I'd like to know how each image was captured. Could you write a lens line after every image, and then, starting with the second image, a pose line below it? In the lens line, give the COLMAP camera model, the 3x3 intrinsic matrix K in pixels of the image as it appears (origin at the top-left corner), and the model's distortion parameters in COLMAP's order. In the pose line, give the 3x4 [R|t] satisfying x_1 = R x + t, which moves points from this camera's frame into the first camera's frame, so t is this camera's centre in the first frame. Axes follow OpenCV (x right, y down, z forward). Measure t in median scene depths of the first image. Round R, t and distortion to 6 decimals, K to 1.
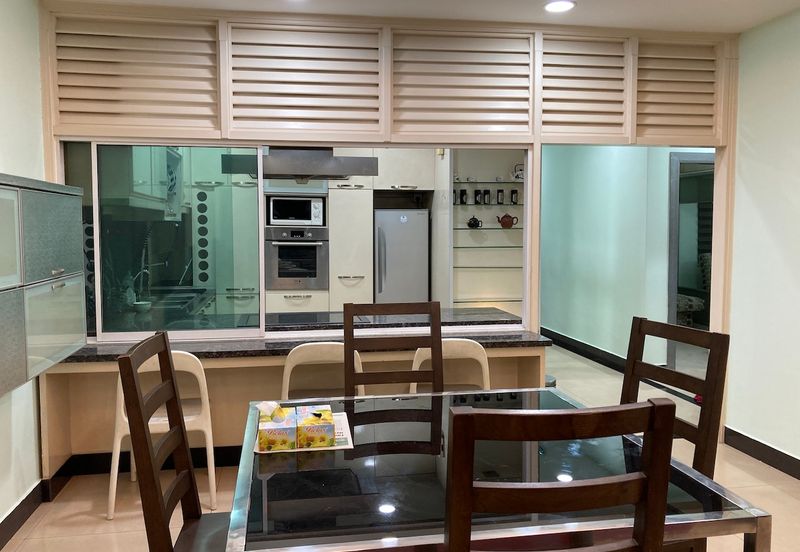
lens RADIAL K [[653.5, 0, 398.6], [0, 653.5, 275.3], [0, 0, 1]] dist [-0.007361, -0.001174]
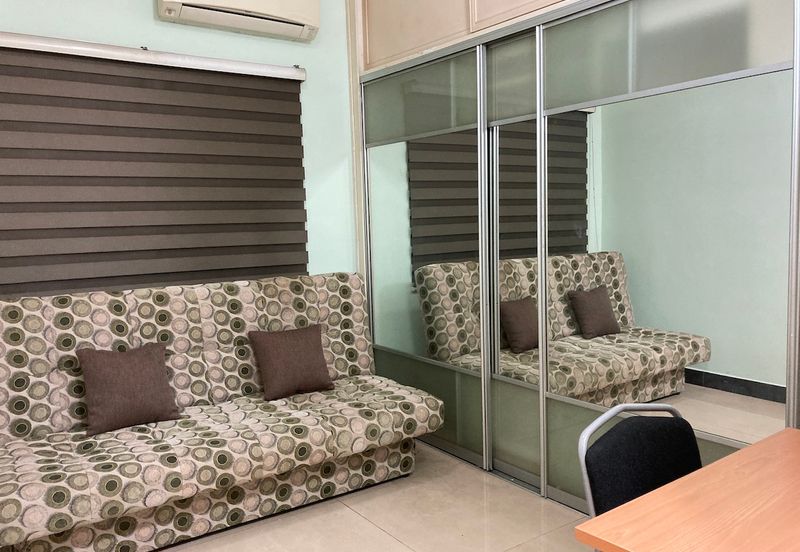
lens RADIAL K [[653.5, 0, 400.5], [0, 653.5, 275.9], [0, 0, 1]] dist [-0.007361, -0.001174]
pose [[0.902390, -0.066063, 0.425826, 0.271217], [0.060872, 0.997812, 0.025804, -0.038776], [-0.426599, 0.002636, 0.904437, 0.621613]]
